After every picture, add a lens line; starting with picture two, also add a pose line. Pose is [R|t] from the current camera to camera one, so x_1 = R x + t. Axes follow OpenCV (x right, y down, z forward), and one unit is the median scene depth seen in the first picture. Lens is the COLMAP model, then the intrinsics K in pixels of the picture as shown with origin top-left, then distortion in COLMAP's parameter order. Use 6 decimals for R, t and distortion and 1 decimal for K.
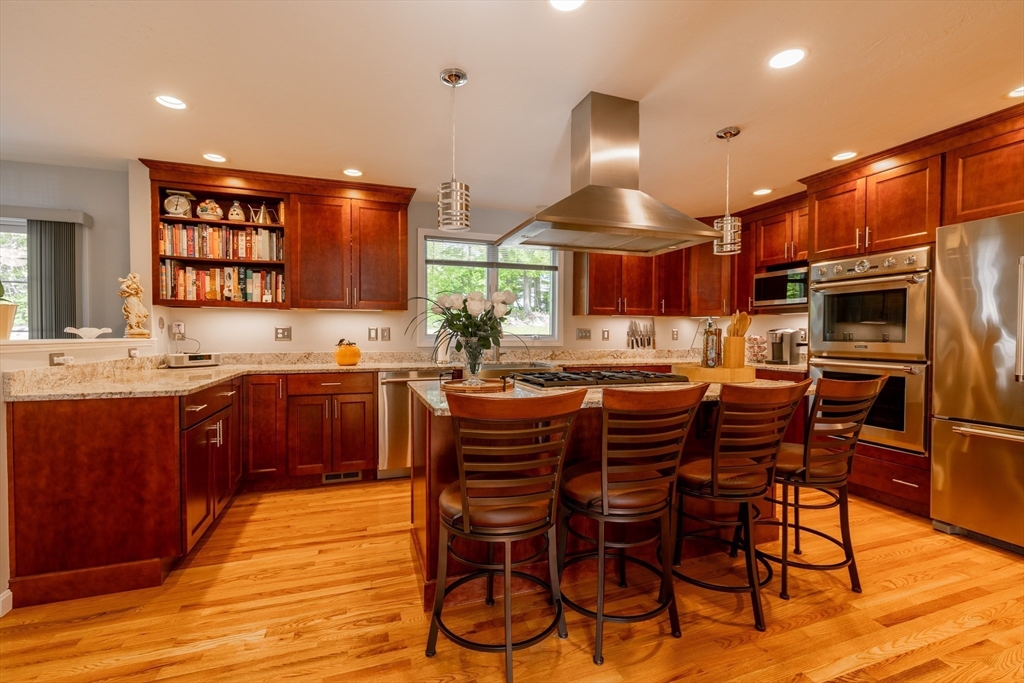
lens RADIAL K [[442.7, 0, 512.0], [0, 442.7, 341.5], [0, 0, 1]] dist [0.001583, 0.000435]
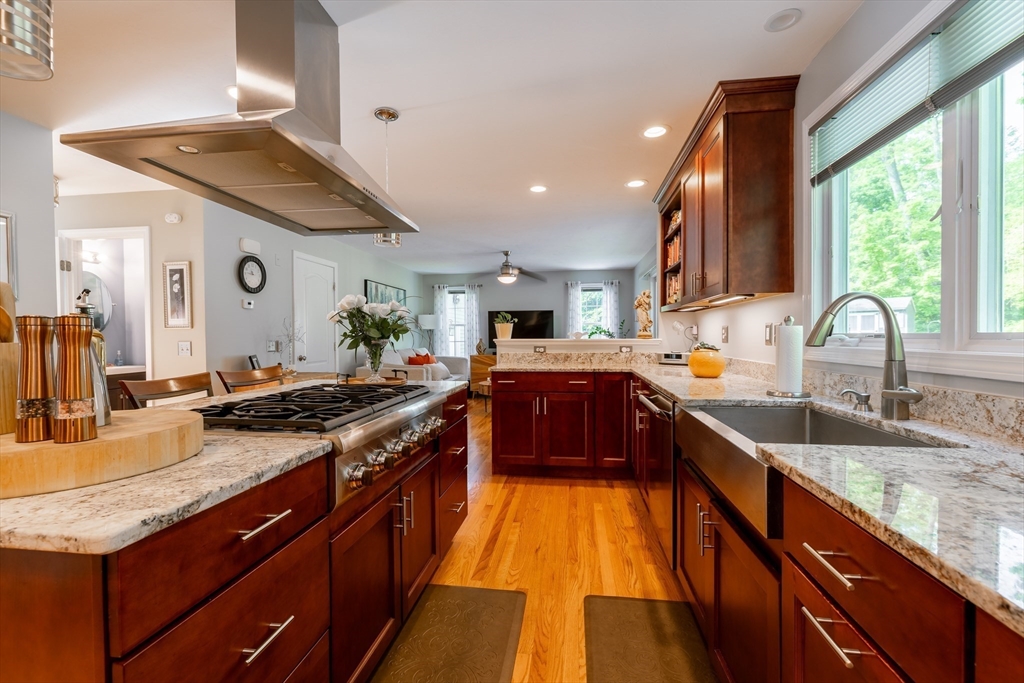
lens RADIAL K [[442.7, 0, 512.0], [0, 442.7, 341.5], [0, 0, 1]] dist [0.001583, 0.000435]
pose [[-0.459830, 0.012049, -0.887925, 0.649765], [-0.008160, 0.999808, 0.017793, -0.024709], [0.887970, 0.015427, -0.459643, 1.577802]]
